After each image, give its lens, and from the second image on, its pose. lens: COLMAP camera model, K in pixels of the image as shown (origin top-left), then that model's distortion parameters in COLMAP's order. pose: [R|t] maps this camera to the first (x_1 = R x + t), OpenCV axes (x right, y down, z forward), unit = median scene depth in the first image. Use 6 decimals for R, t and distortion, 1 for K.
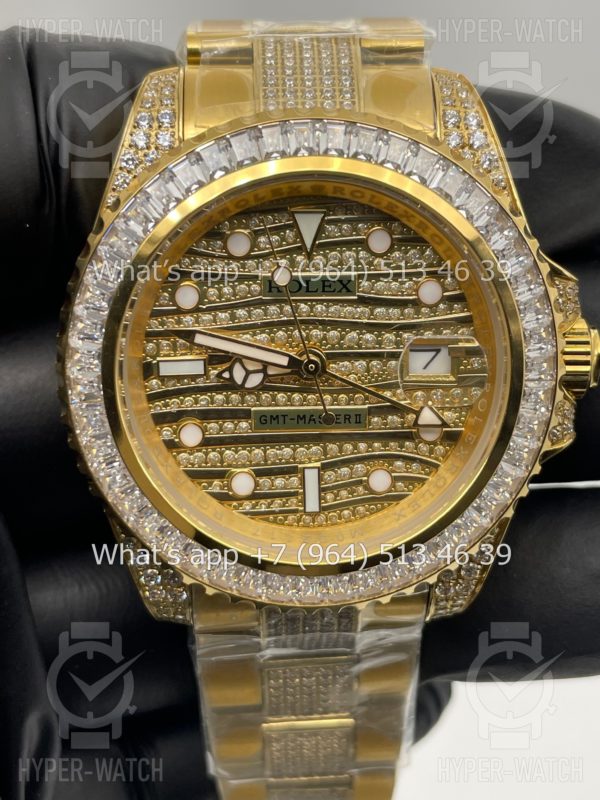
lens RADIAL K [[1188.4, 0, 303.7], [0, 1188.4, 383.5], [0, 0, 1]] dist [0.150545, 0.000000]
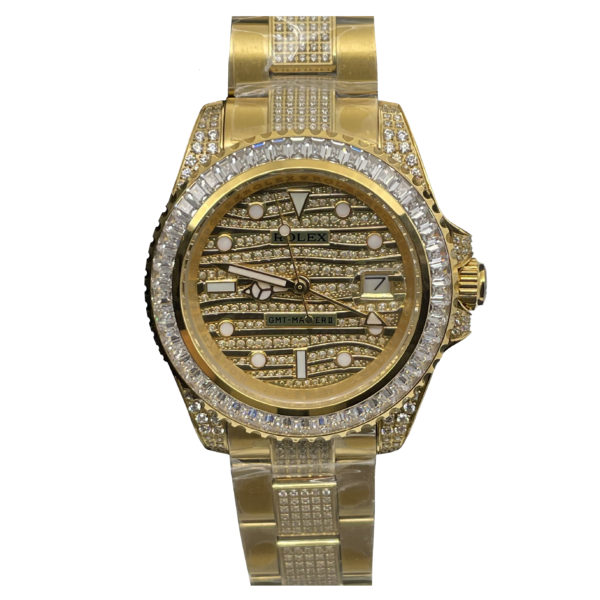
lens RADIAL K [[1318.8, 0, 299.9], [0, 1318.8, 300.0], [0, 0, 1]] dist [0.219461, 0.000000]
pose [[0.995822, 0.011099, -0.090643, 0.166428], [-0.012374, 0.999832, -0.013517, 0.027174], [0.090478, 0.014582, 0.995792, -0.772376]]
